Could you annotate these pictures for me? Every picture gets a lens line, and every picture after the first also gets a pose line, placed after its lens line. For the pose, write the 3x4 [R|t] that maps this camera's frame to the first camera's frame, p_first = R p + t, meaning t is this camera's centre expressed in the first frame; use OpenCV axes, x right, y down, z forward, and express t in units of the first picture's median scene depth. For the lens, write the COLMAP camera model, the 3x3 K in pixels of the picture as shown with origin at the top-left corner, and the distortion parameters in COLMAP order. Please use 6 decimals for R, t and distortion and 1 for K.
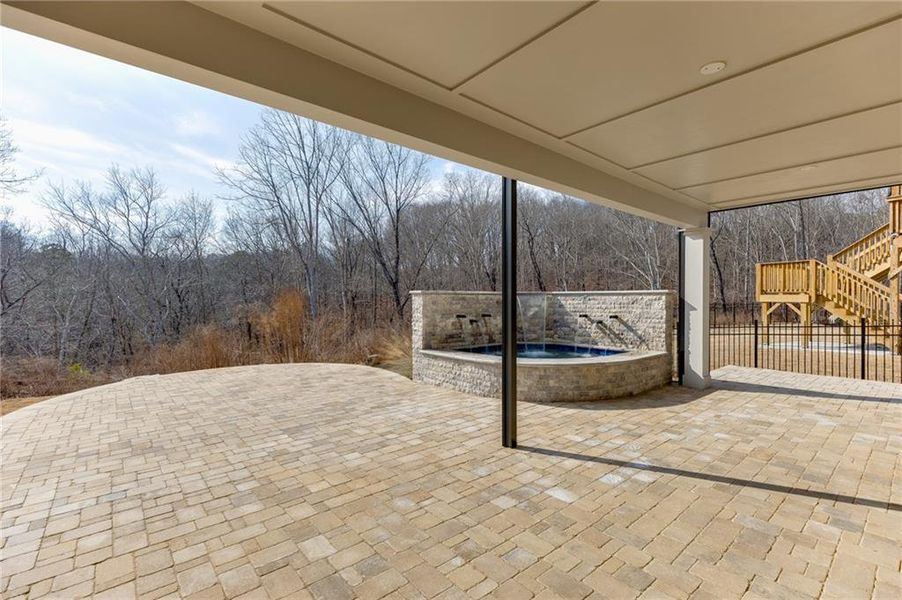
lens RADIAL K [[408.7, 0, 457.4], [0, 408.7, 298.7], [0, 0, 1]] dist [0.009181, -0.000474]
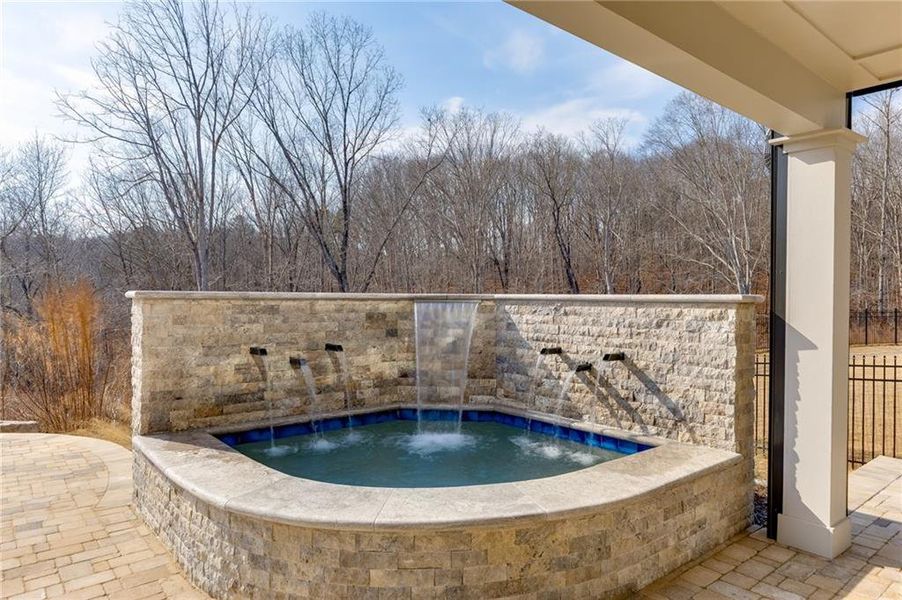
lens RADIAL K [[567.4, 0, 463.9], [0, 567.4, 296.7], [0, 0, 1]] dist [-0.000445, -0.000068]
pose [[0.999903, 0.007205, -0.011931, 0.226940], [-0.007202, 0.999974, 0.000309, -0.015516], [0.011933, -0.000223, 0.999929, 0.406277]]
